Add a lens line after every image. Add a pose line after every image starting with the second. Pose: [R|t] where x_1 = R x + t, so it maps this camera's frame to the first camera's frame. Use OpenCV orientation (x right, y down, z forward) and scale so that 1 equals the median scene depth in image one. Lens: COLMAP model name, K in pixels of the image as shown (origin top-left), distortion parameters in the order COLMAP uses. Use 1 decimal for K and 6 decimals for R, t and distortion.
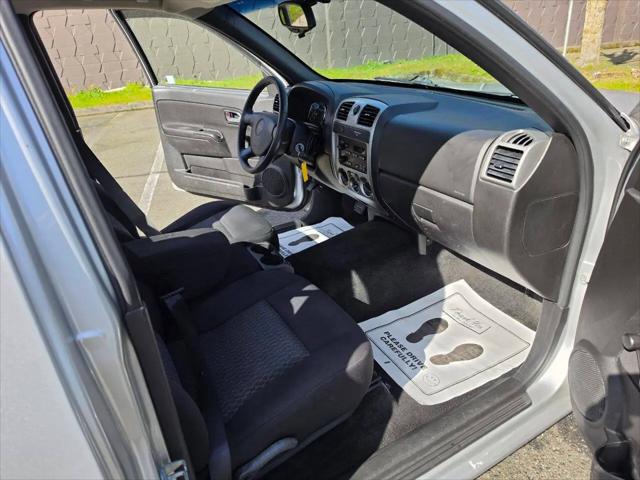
lens RADIAL K [[444.2, 0, 321.2], [0, 444.2, 236.9], [0, 0, 1]] dist [-0.004982, -0.005832]
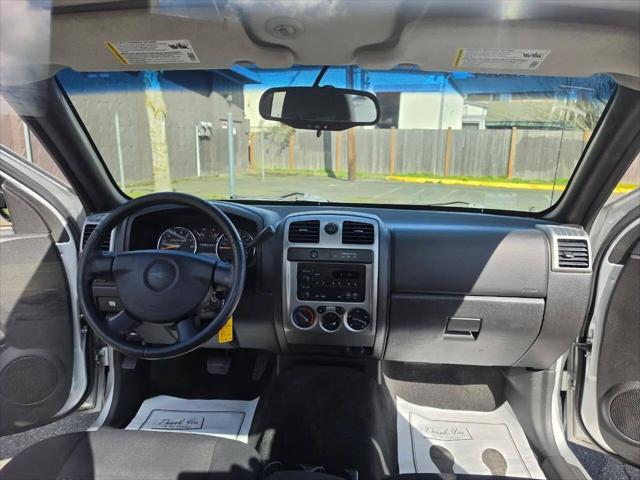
lens RADIAL K [[451.3, 0, 321.3], [0, 451.3, 237.0], [0, 0, 1]] dist [0.012212, 0.000221]
pose [[0.560354, -0.075101, 0.824842, -0.568783], [0.309658, 0.942657, -0.124538, -0.165103], [-0.768190, 0.325204, 0.551477, 0.537484]]
